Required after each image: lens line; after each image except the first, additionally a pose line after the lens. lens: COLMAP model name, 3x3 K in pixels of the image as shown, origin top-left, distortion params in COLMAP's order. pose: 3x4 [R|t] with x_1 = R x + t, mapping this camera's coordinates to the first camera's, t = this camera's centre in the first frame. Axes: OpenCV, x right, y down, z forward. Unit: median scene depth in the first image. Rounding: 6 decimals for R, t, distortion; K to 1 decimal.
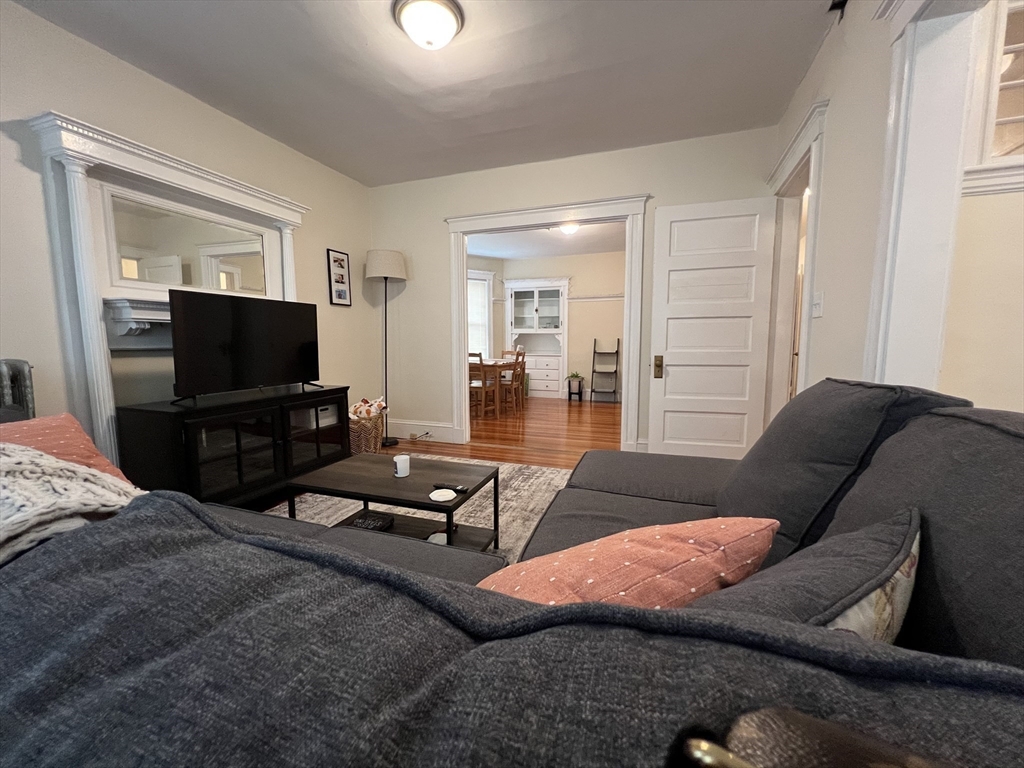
lens RADIAL K [[409.9, 0, 512.5], [0, 409.9, 388.3], [0, 0, 1]] dist [-0.002408, -0.000020]
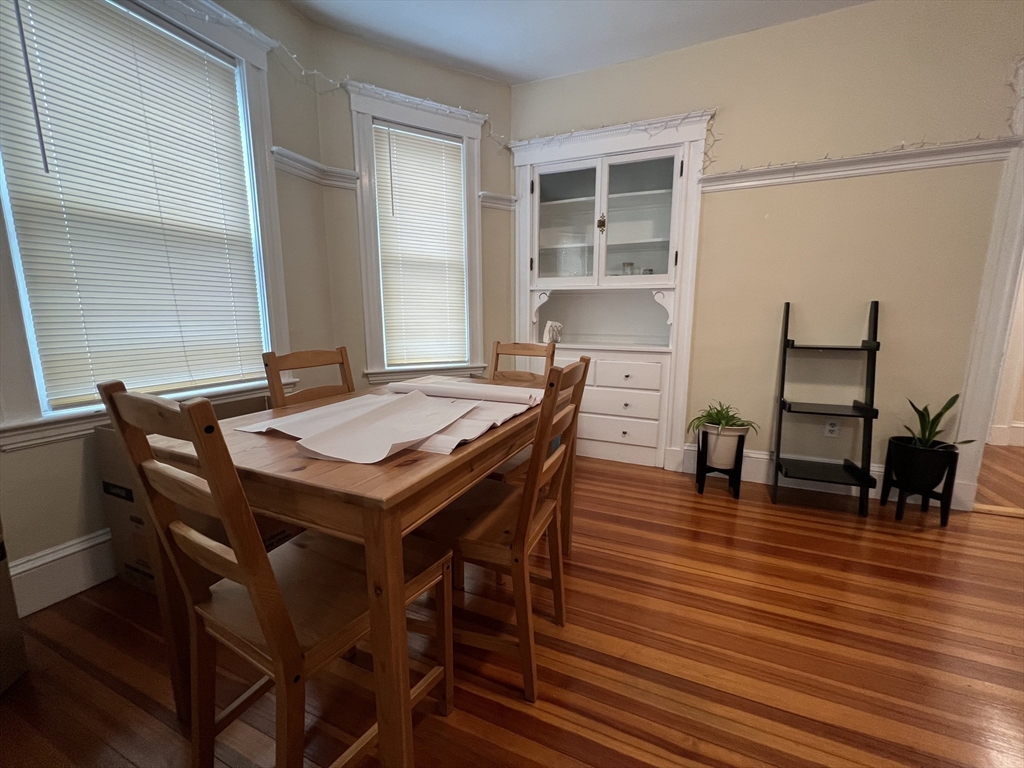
lens RADIAL K [[409.9, 0, 512.5], [0, 409.9, 388.3], [0, 0, 1]] dist [-0.002408, -0.000020]
pose [[0.997805, 0.012926, -0.064952, 0.006478], [-0.008877, 0.998021, 0.062246, -0.070361], [0.065628, -0.061532, 0.995945, 0.648143]]
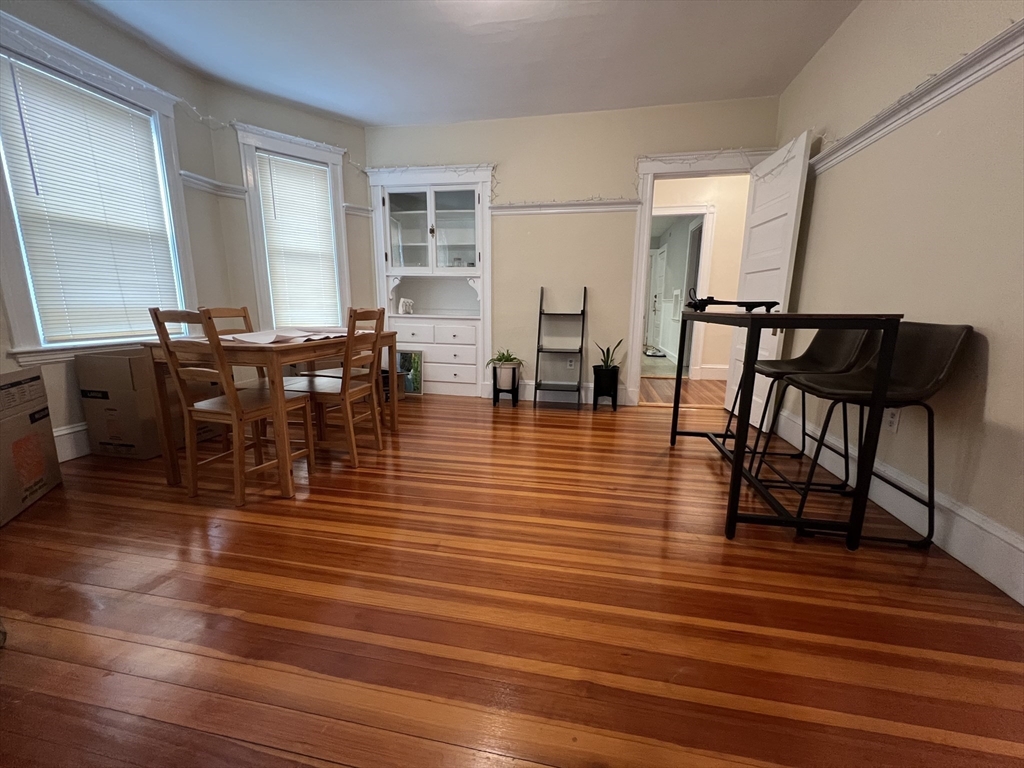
lens RADIAL K [[409.9, 0, 512.5], [0, 409.9, 388.3], [0, 0, 1]] dist [-0.002408, -0.000020]
pose [[0.988115, -0.020086, 0.152399, 0.078703], [0.005983, 0.995700, 0.092440, -0.038853], [-0.153600, -0.090429, 0.983987, 0.463162]]
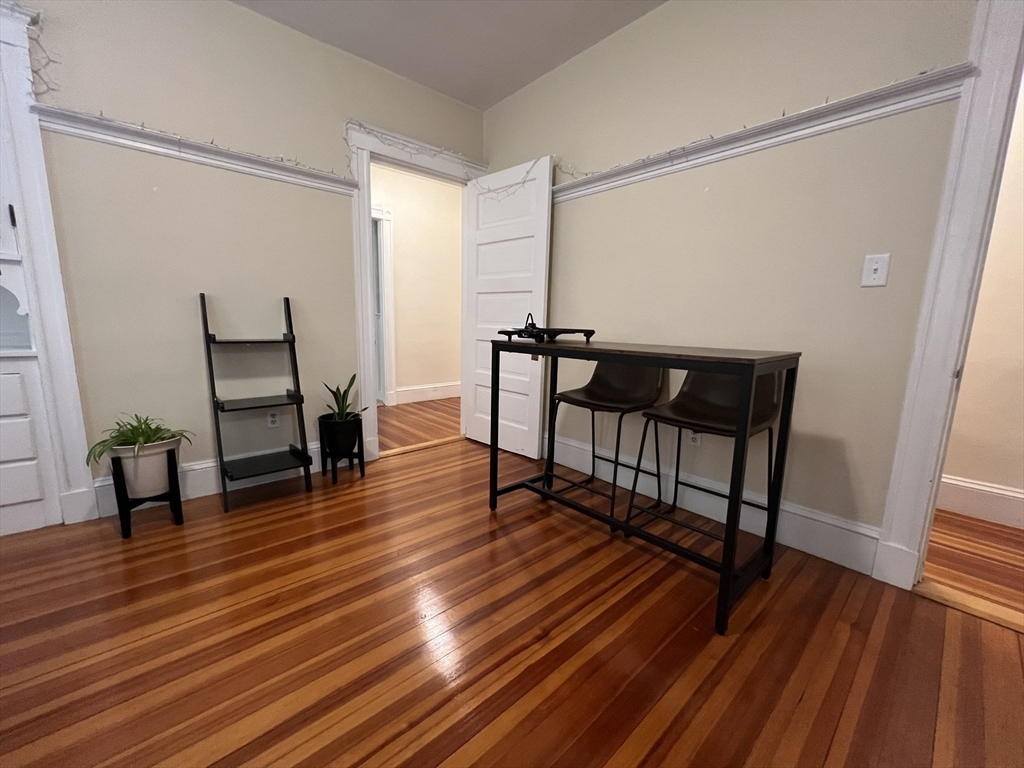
lens RADIAL K [[409.9, 0, 512.5], [0, 409.9, 388.3], [0, 0, 1]] dist [-0.002408, -0.000020]
pose [[0.474482, -0.128569, 0.870826, 0.041732], [0.070118, 0.991653, 0.108203, -0.068397], [-0.877468, 0.009720, 0.479536, 0.652080]]
